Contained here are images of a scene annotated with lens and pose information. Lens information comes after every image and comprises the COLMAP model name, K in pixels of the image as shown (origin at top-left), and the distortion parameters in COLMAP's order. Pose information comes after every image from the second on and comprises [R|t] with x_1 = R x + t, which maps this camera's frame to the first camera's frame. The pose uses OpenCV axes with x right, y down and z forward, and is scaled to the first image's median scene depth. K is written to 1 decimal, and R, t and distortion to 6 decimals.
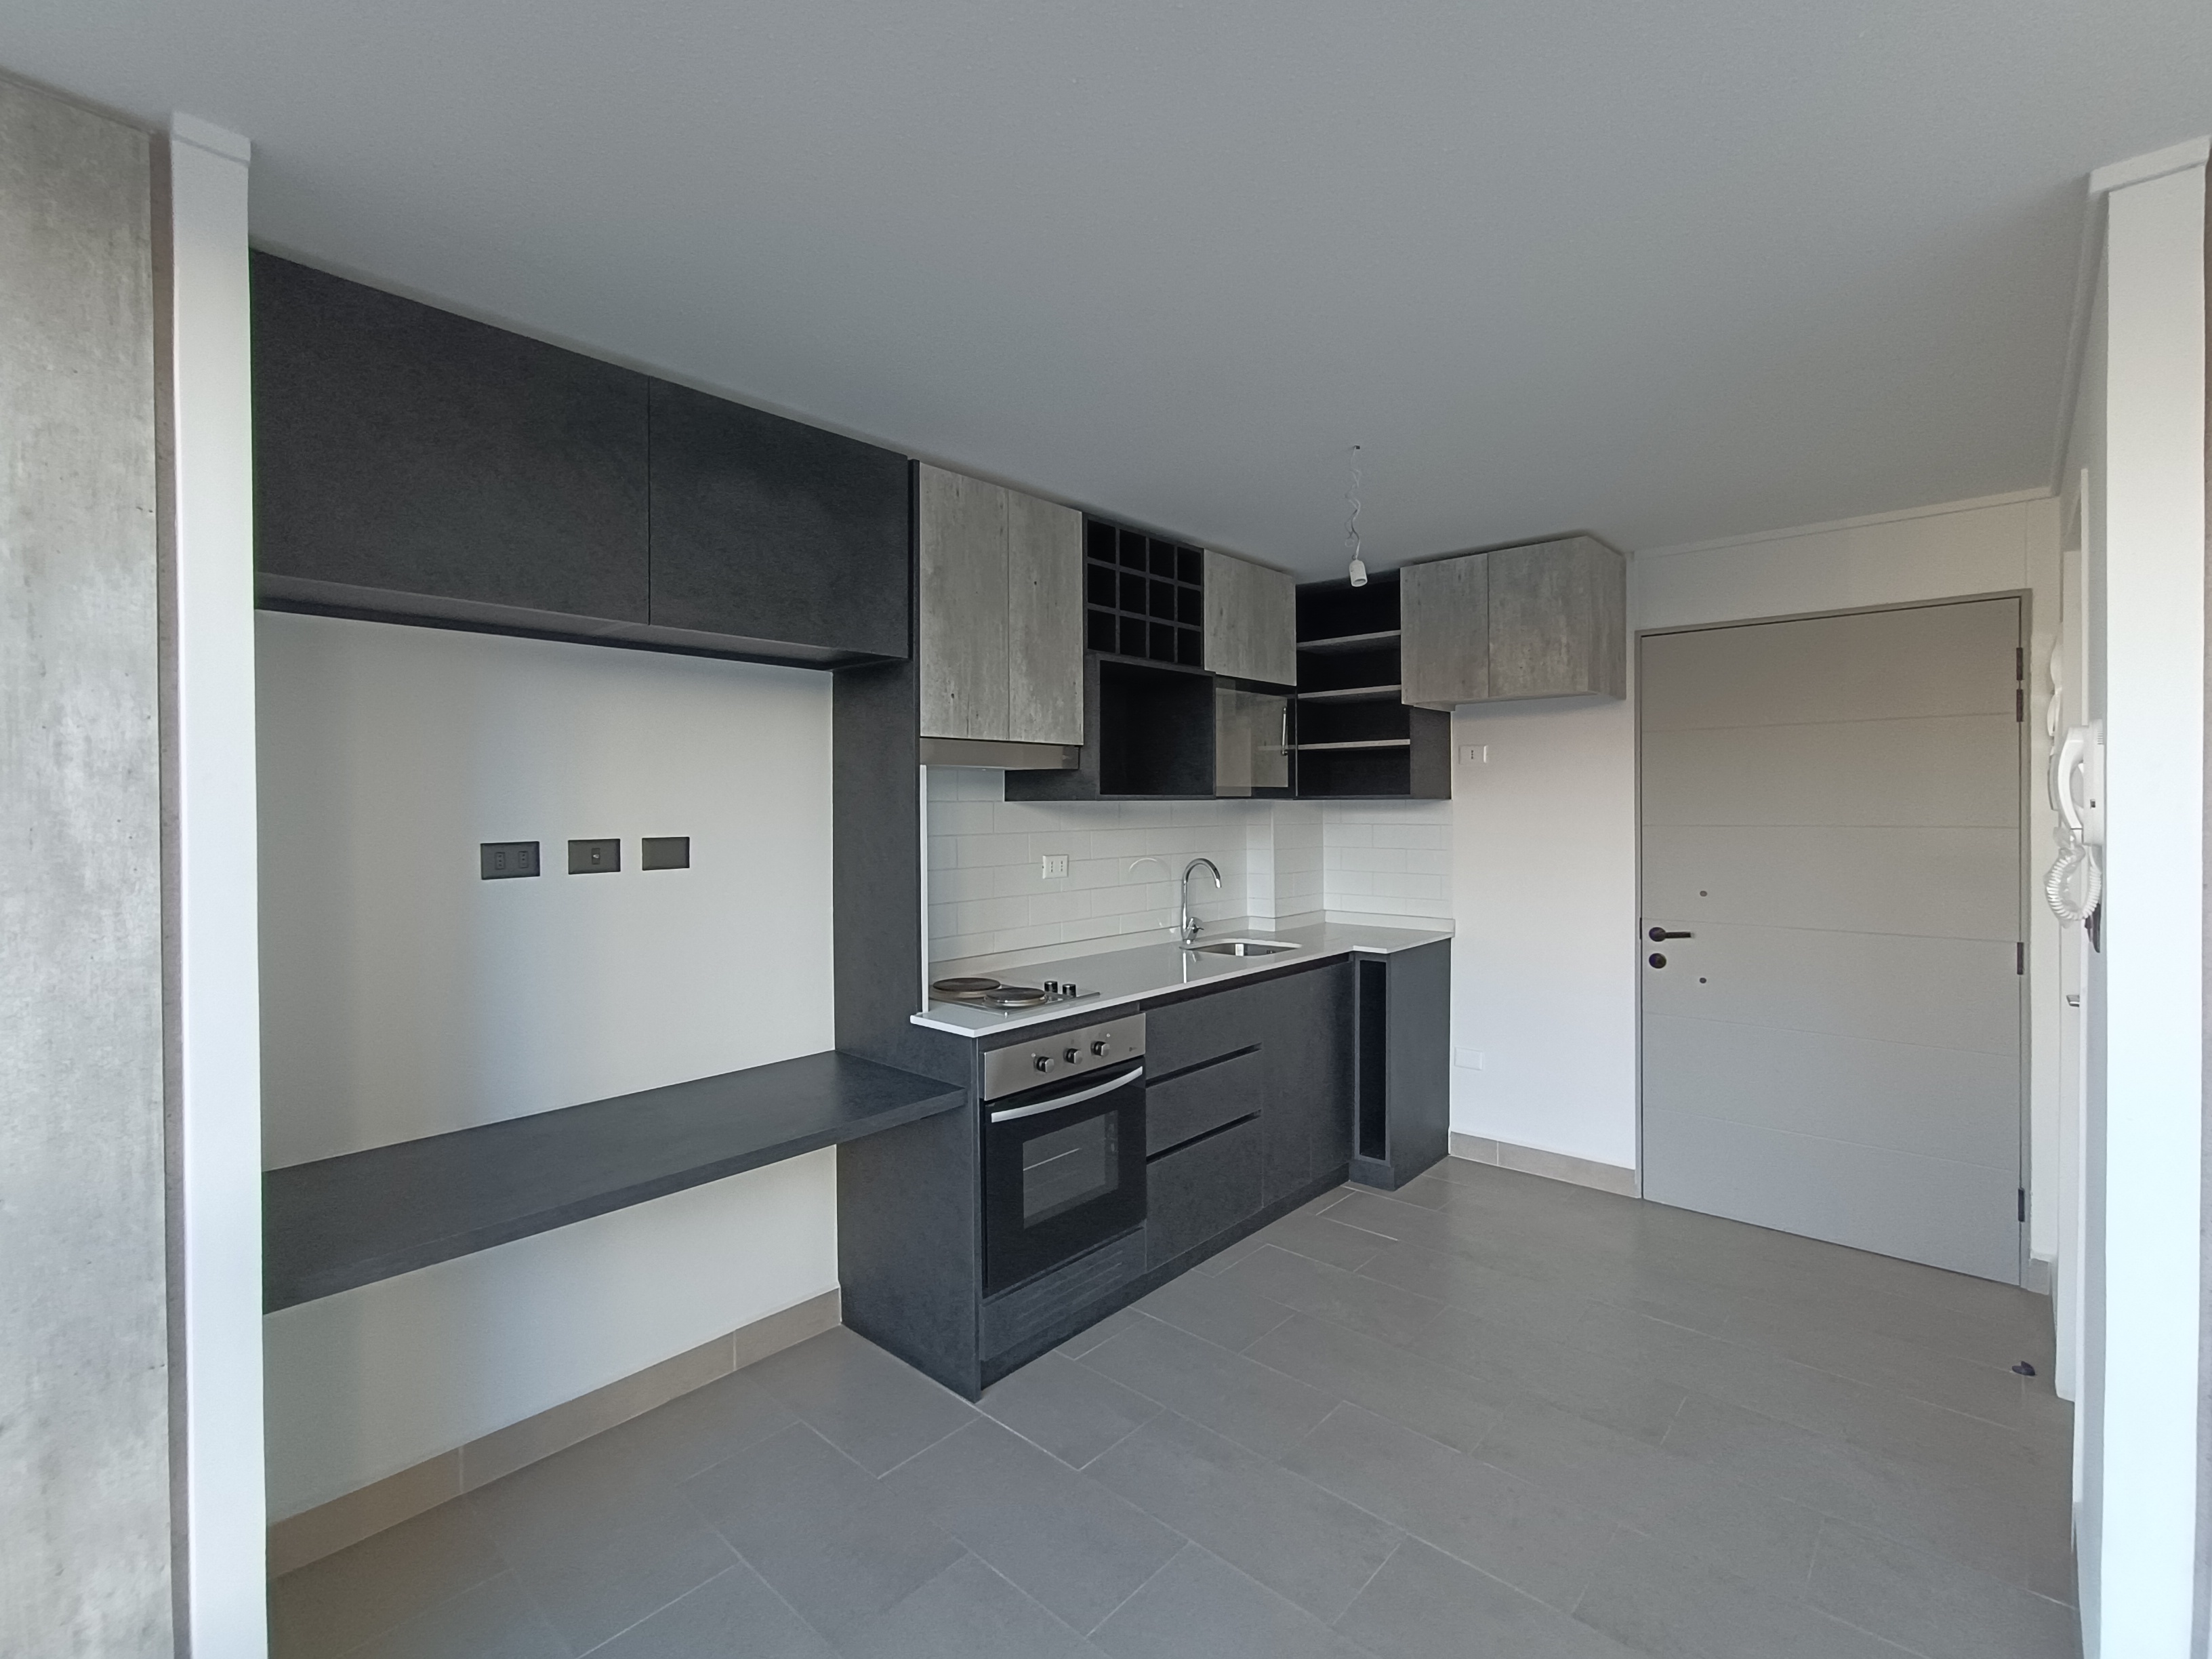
lens RADIAL K [[1006.2, 0, 1099.0], [0, 1006.2, 814.9], [0, 0, 1]] dist [-0.014687, 0.005331]
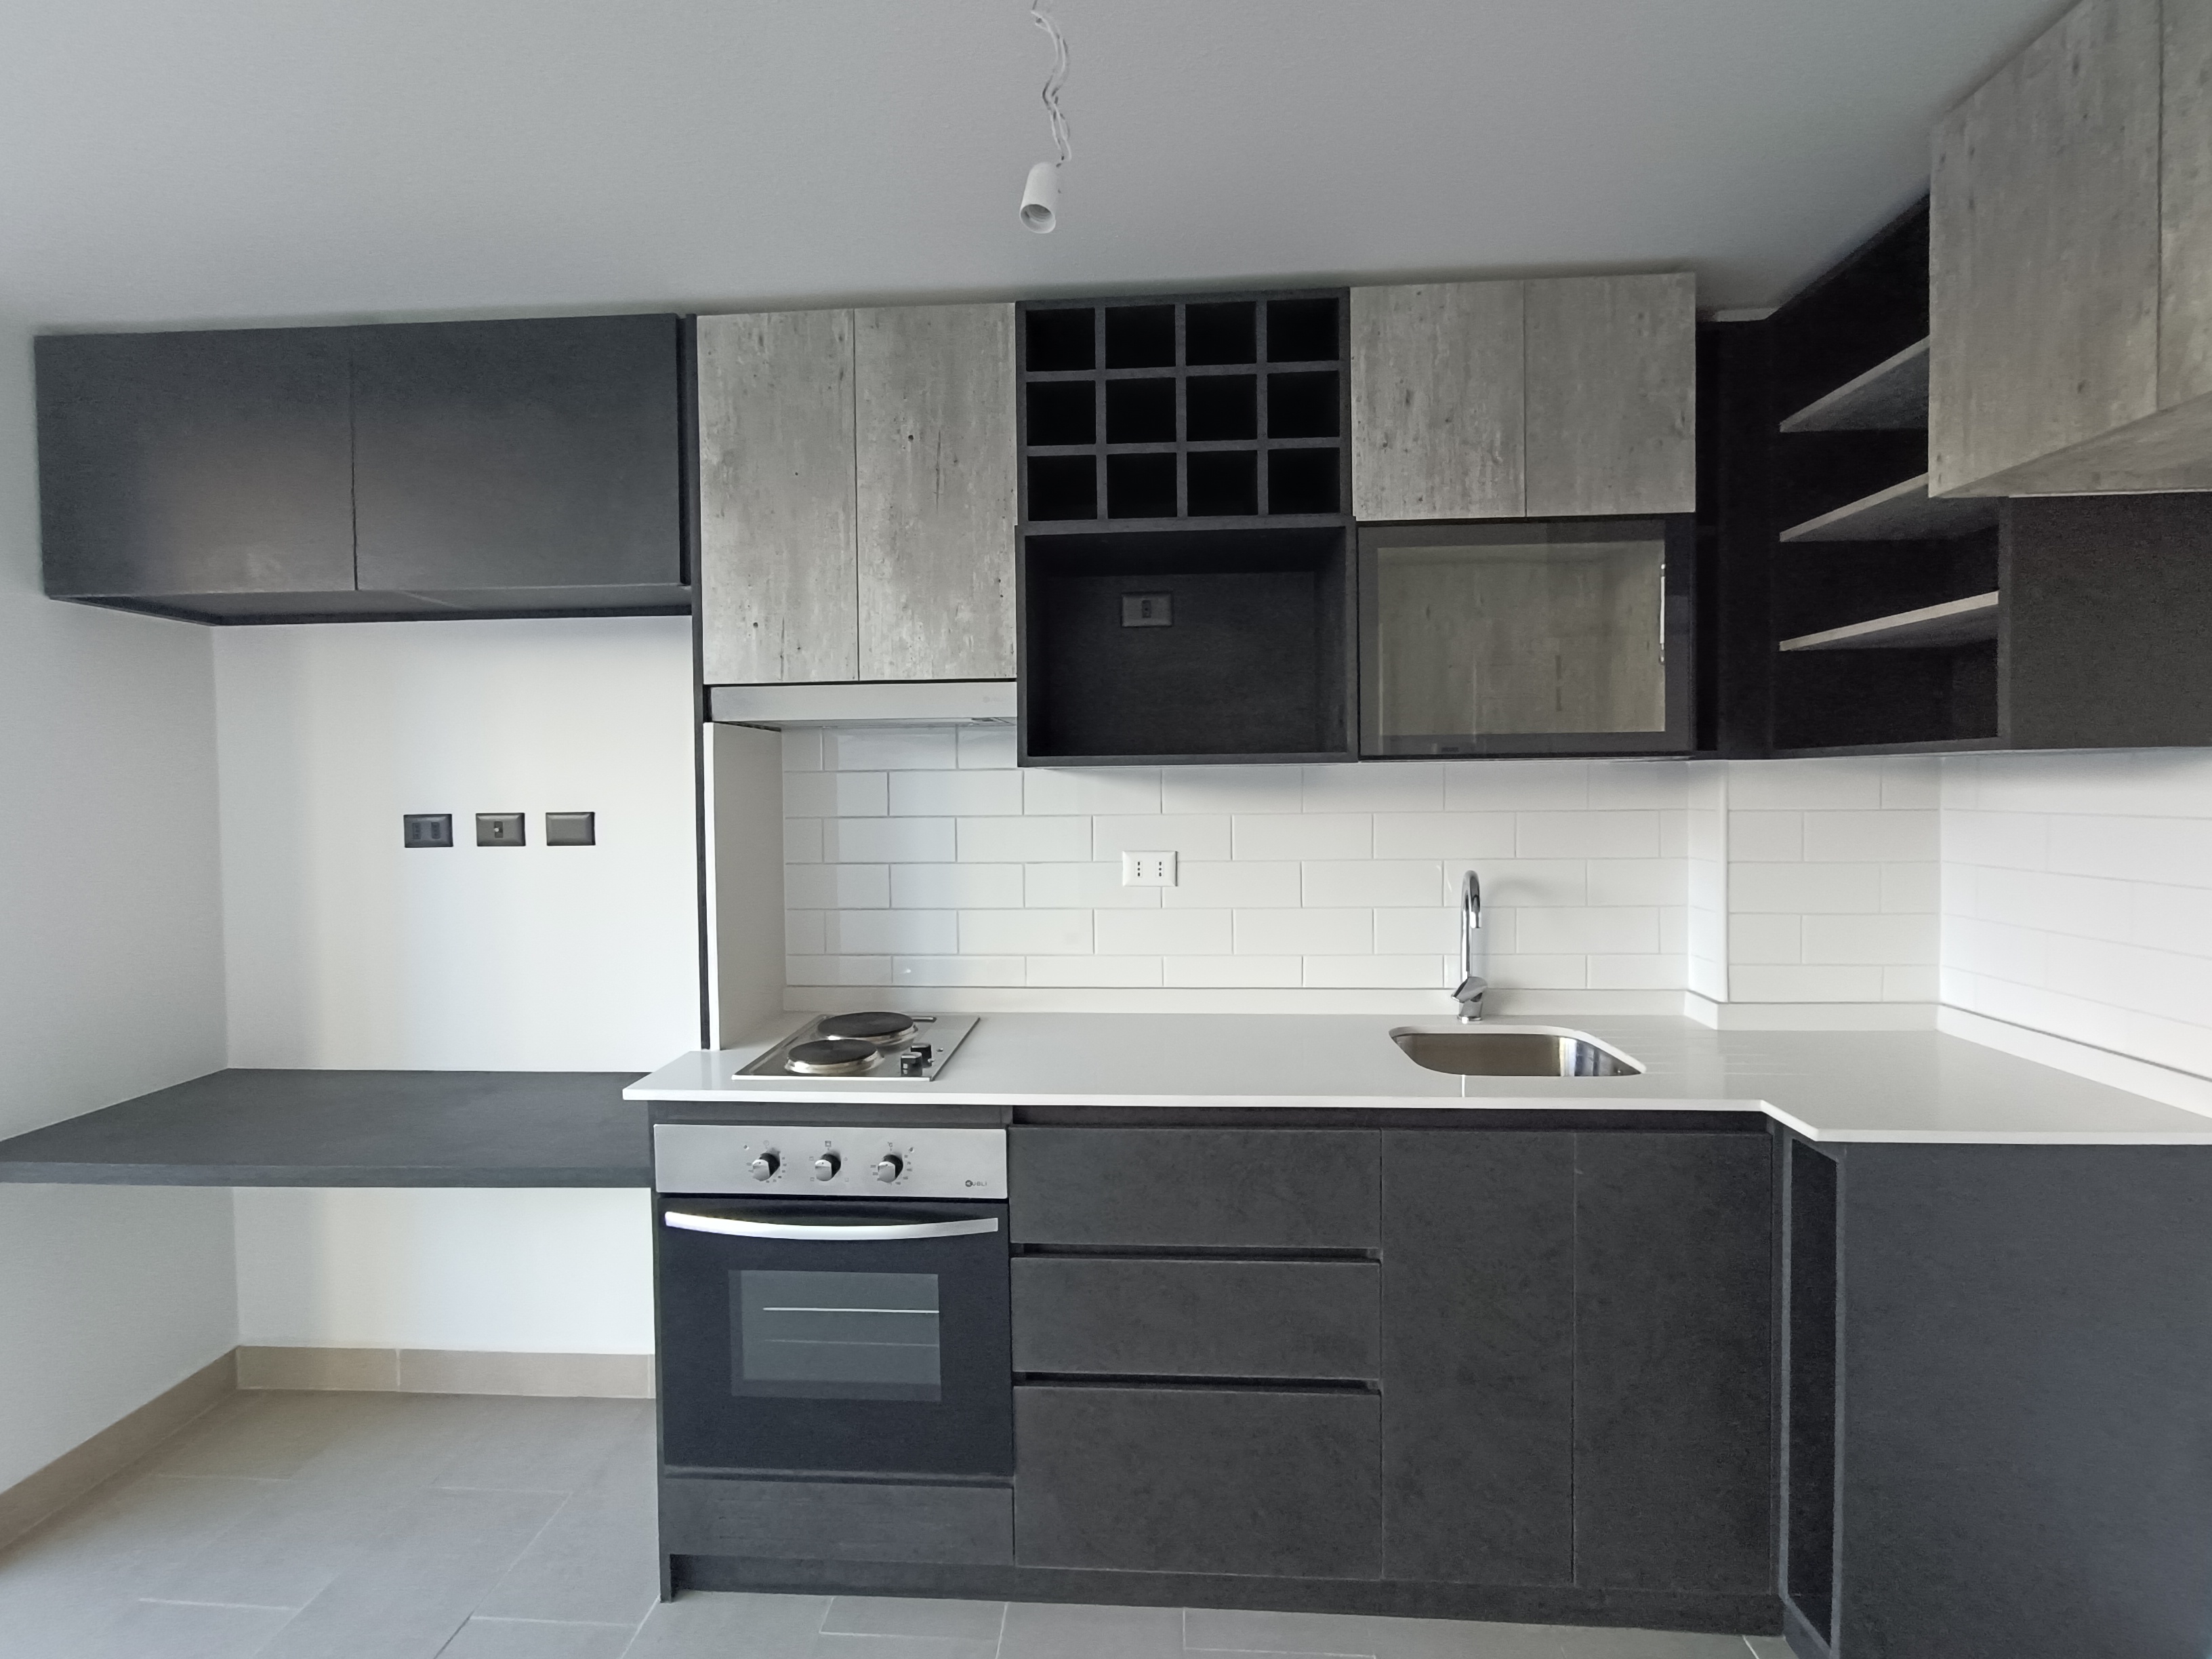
lens RADIAL K [[1006.2, 0, 1100.9], [0, 1006.2, 810.2], [0, 0, 1]] dist [-0.014687, 0.005331]
pose [[0.621322, 0.017879, -0.783351, 0.538701], [-0.000247, 0.999744, 0.022622, -0.001323], [0.783555, -0.013862, 0.621167, 0.690762]]
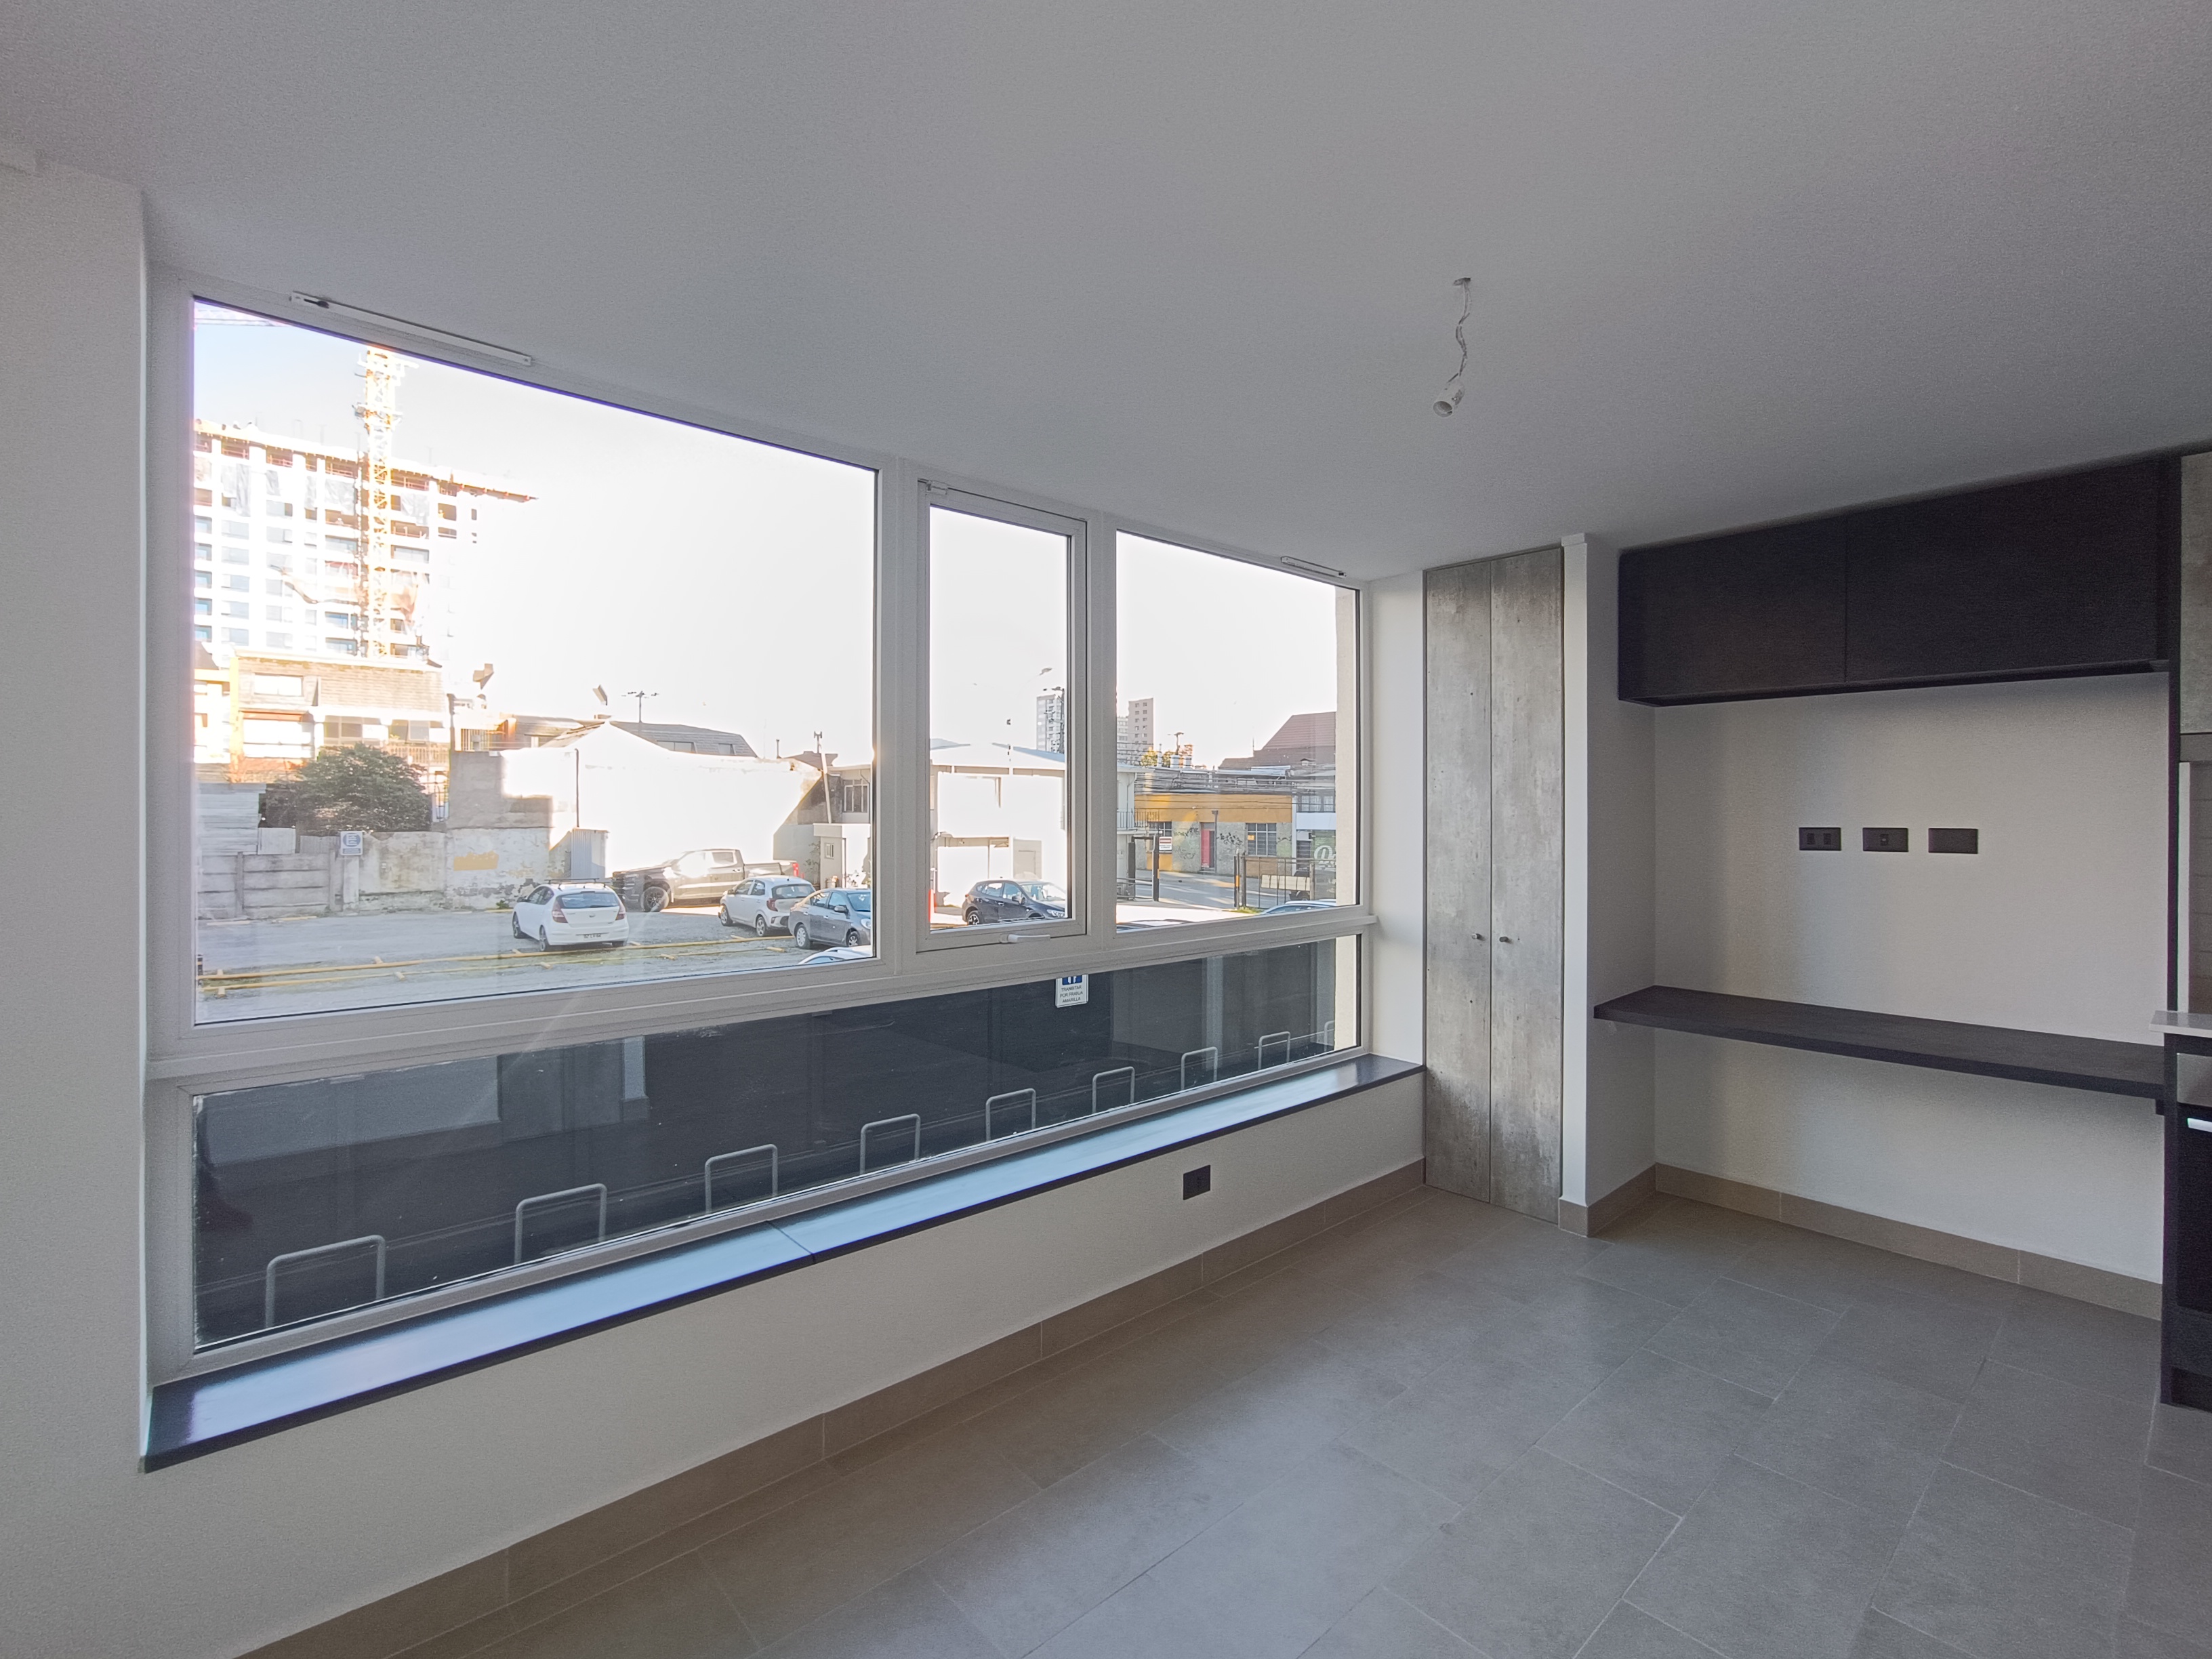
lens RADIAL K [[1006.2, 0, 1095.9], [0, 1006.2, 813.6], [0, 0, 1]] dist [-0.014687, 0.005331]
pose [[-0.115570, 0.007094, -0.993274, 0.834095], [-0.013041, 0.999877, 0.008658, 0.005498], [0.993214, 0.013954, -0.115463, 0.046466]]
